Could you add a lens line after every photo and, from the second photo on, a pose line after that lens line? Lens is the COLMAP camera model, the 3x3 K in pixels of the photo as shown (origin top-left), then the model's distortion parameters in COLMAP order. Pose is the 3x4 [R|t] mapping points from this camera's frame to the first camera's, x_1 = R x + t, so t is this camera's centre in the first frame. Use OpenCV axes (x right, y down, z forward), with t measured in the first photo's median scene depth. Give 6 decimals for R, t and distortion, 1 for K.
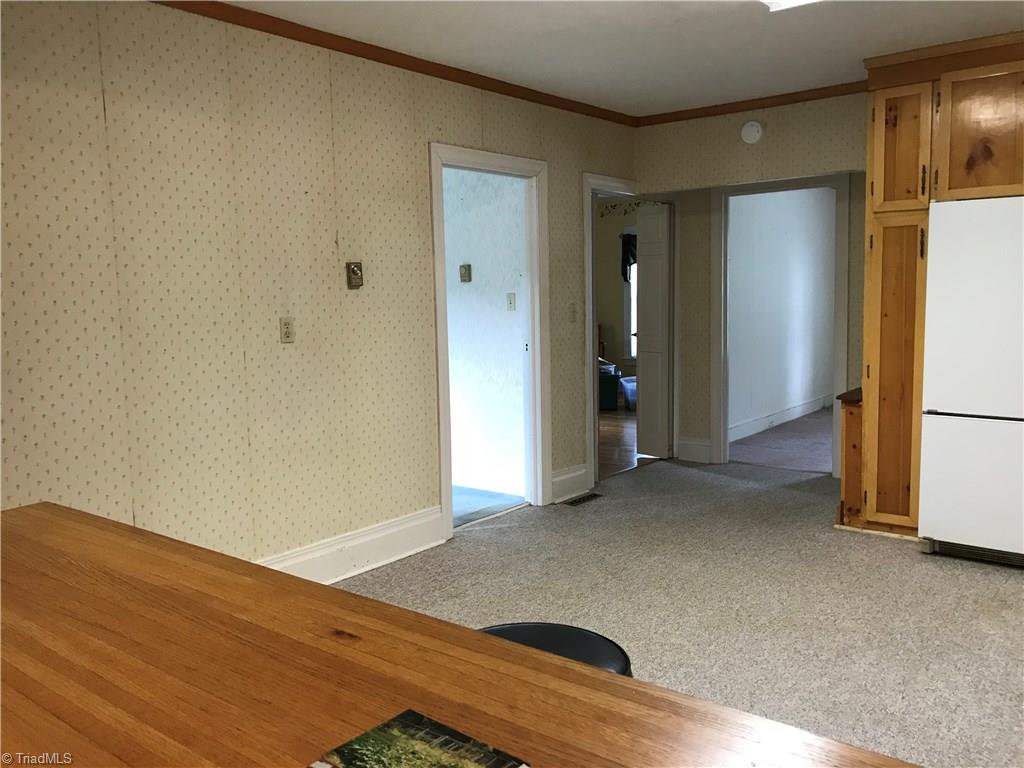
lens RADIAL K [[849.5, 0, 518.1], [0, 849.5, 380.8], [0, 0, 1]] dist [0.060409, -0.083508]
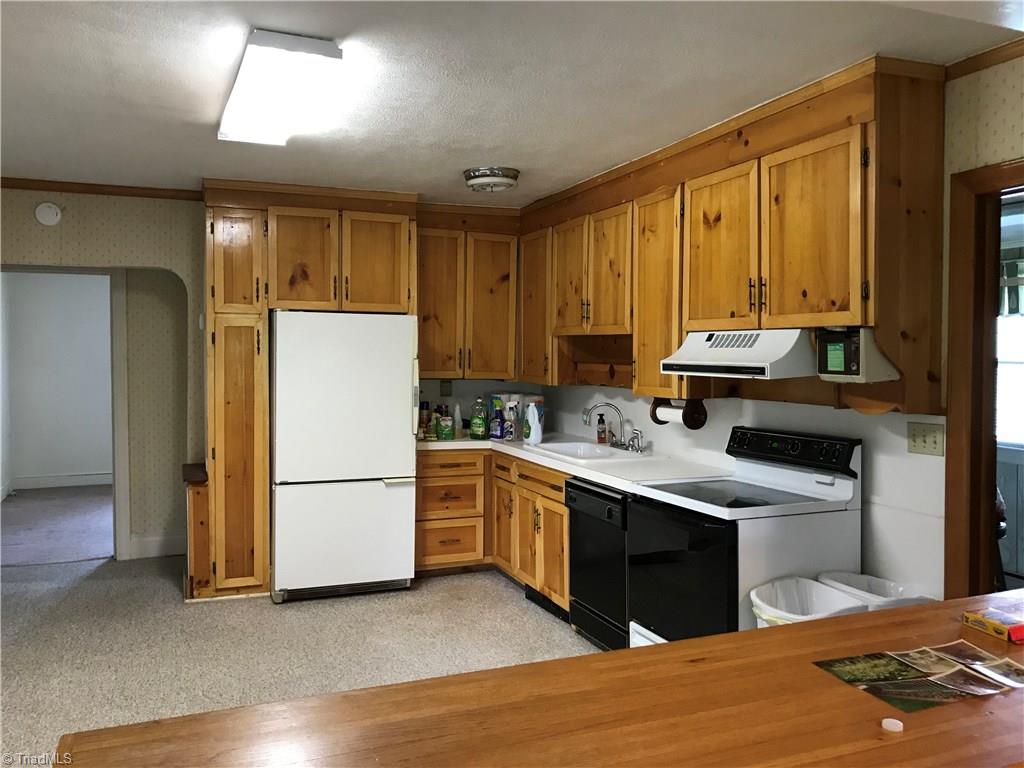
lens RADIAL K [[849.5, 0, 519.1], [0, 849.5, 379.7], [0, 0, 1]] dist [0.060409, -0.083508]
pose [[0.496197, -0.008024, 0.868173, -0.378092], [0.075630, 0.996556, -0.034015, -0.040551], [-0.864910, 0.082538, 0.495094, 0.103019]]
